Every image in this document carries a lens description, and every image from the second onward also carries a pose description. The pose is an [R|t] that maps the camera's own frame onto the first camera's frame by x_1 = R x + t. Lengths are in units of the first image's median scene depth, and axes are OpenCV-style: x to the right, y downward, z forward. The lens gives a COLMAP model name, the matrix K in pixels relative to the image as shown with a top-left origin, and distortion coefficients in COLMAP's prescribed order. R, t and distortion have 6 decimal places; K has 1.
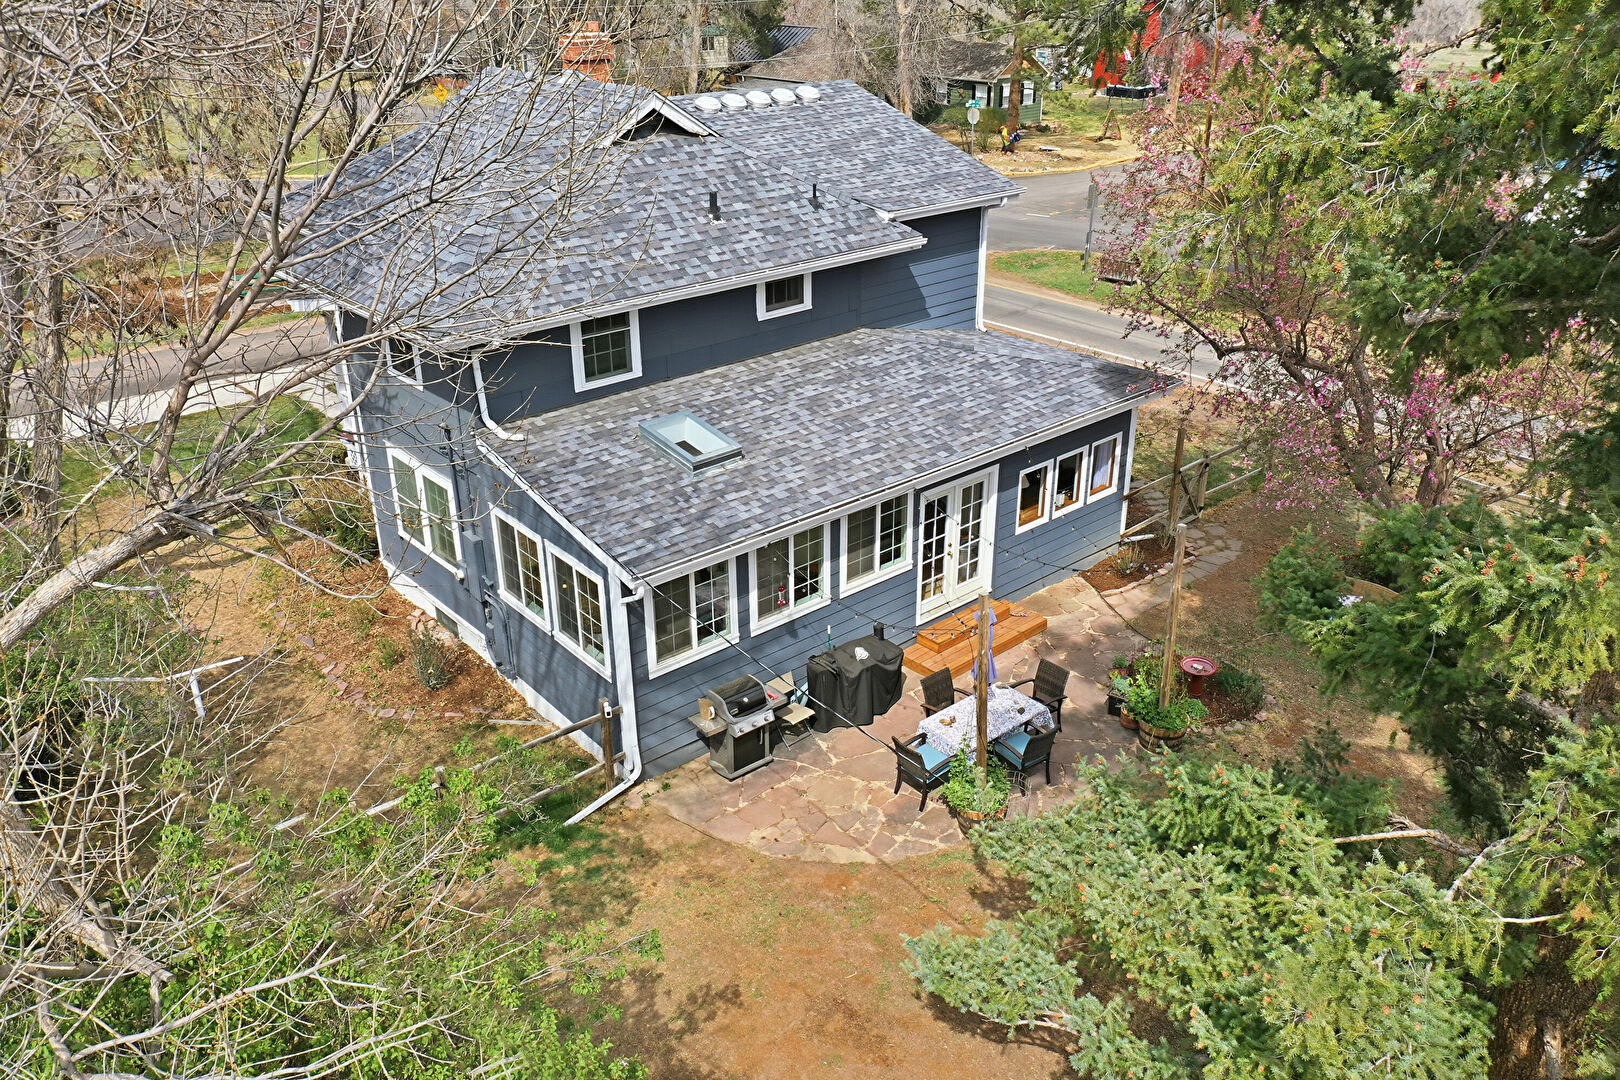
lens RADIAL K [[1276.5, 0, 810.0], [0, 1276.5, 540.0], [0, 0, 1]] dist [-0.020462, -0.006646]
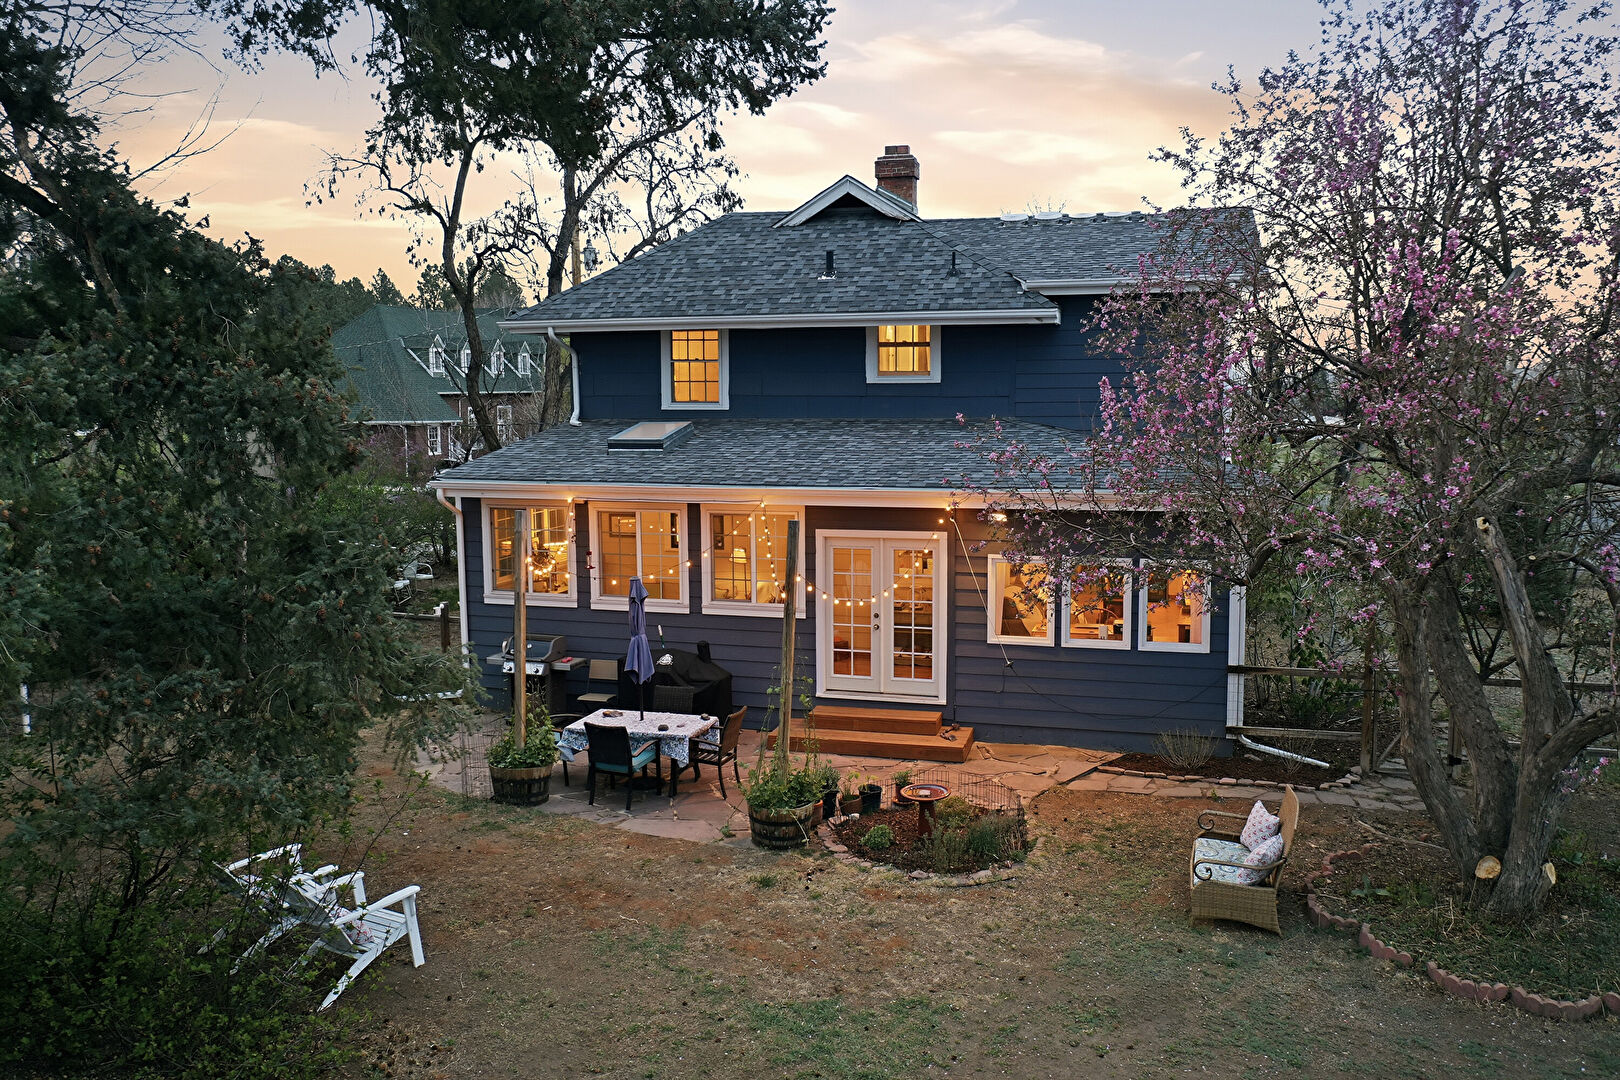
lens RADIAL K [[1276.5, 0, 810.0], [0, 1276.5, 540.0], [0, 0, 1]] dist [-0.020462, -0.006646]
pose [[0.508191, 0.091434, -0.856377, 0.798142], [-0.359040, 0.926314, -0.114160, 0.068834], [0.782836, 0.365489, 0.503573, 0.525132]]
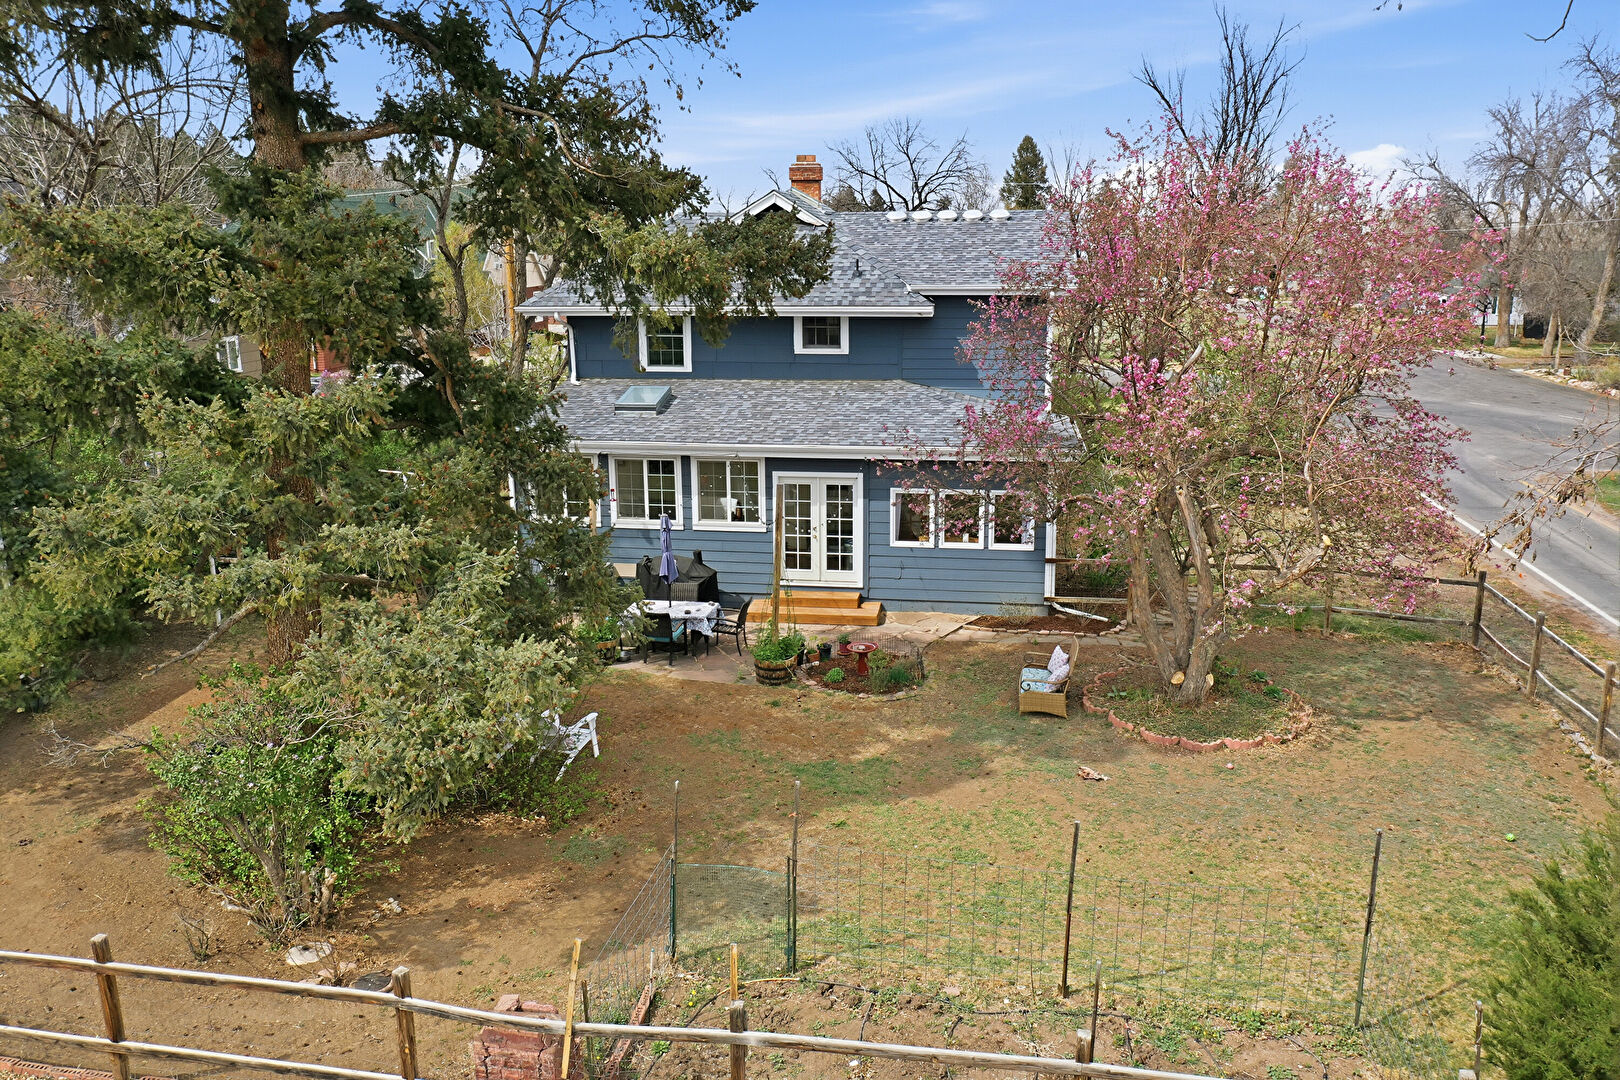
lens RADIAL K [[1276.5, 0, 810.0], [0, 1276.5, 540.0], [0, 0, 1]] dist [-0.020462, -0.006646]
pose [[0.606957, 0.175210, -0.775181, 1.062881], [-0.328190, 0.943601, -0.043691, 0.069030], [0.723806, 0.280925, 0.630227, 0.221645]]
